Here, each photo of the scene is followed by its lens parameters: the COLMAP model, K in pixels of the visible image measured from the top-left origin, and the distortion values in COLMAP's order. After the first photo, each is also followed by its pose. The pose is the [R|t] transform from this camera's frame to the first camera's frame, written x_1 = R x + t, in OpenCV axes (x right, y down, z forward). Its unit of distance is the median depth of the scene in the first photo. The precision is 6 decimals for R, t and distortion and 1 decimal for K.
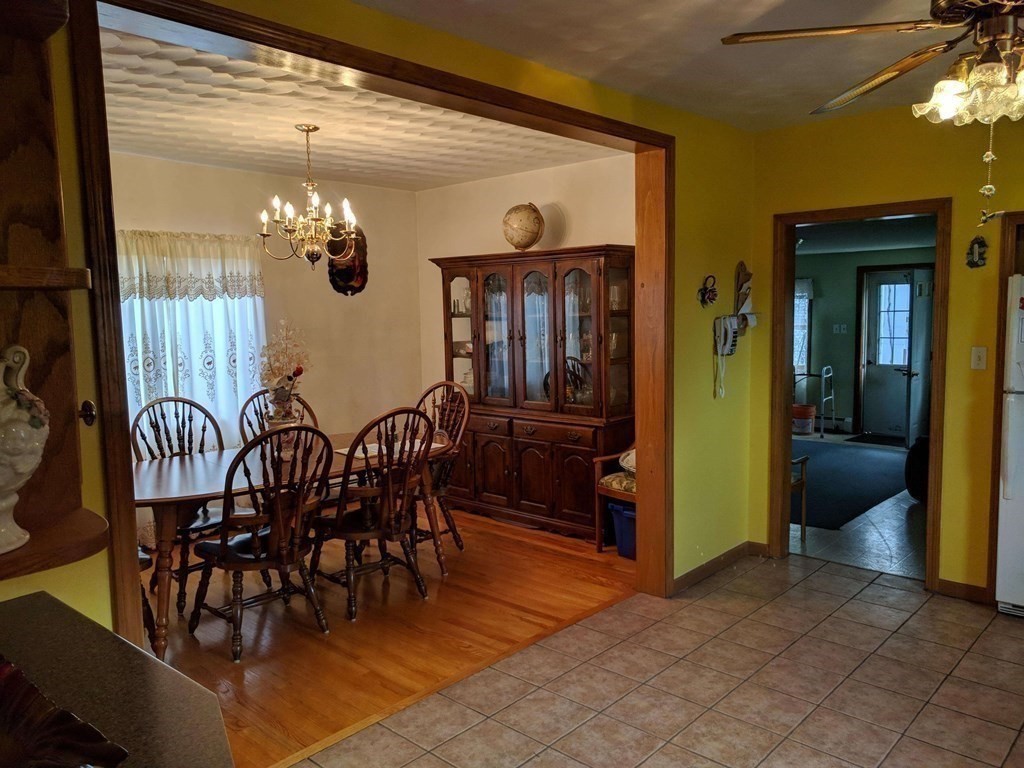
lens RADIAL K [[776.4, 0, 527.6], [0, 776.4, 388.2], [0, 0, 1]] dist [0.006644, 0.006509]
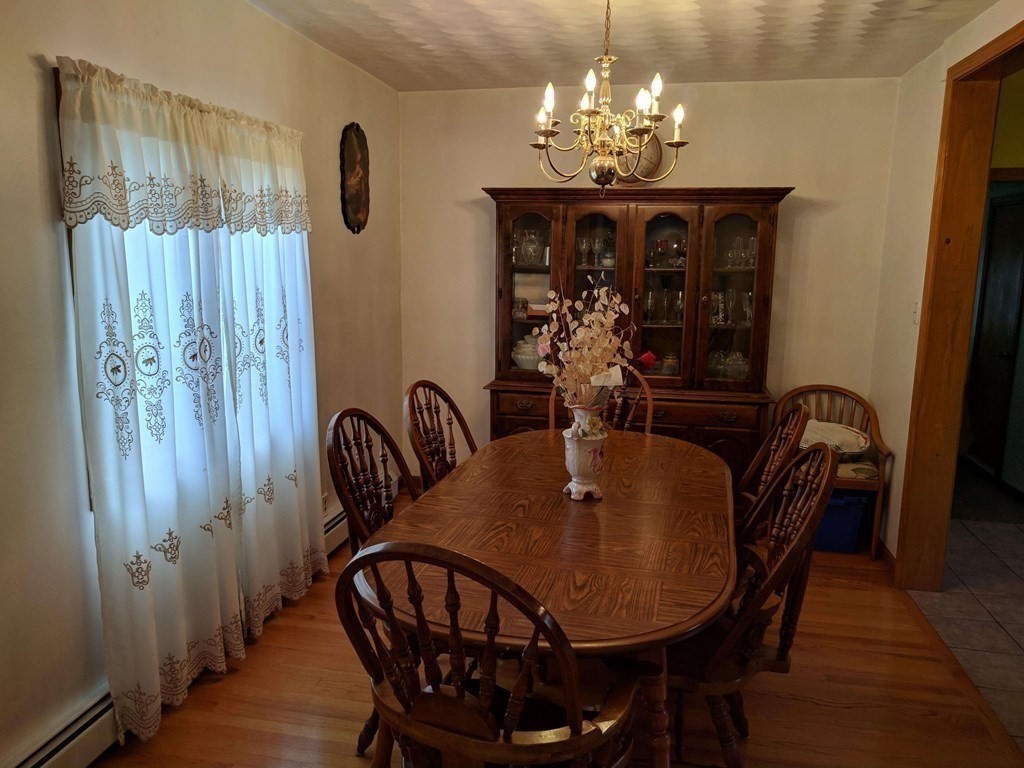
lens RADIAL K [[776.4, 0, 527.6], [0, 776.4, 388.2], [0, 0, 1]] dist [0.006644, 0.006509]
pose [[0.854114, -0.060959, 0.516501, -0.553583], [0.024523, 0.996723, 0.077083, -0.038376], [-0.519508, -0.053172, 0.852810, 0.395364]]
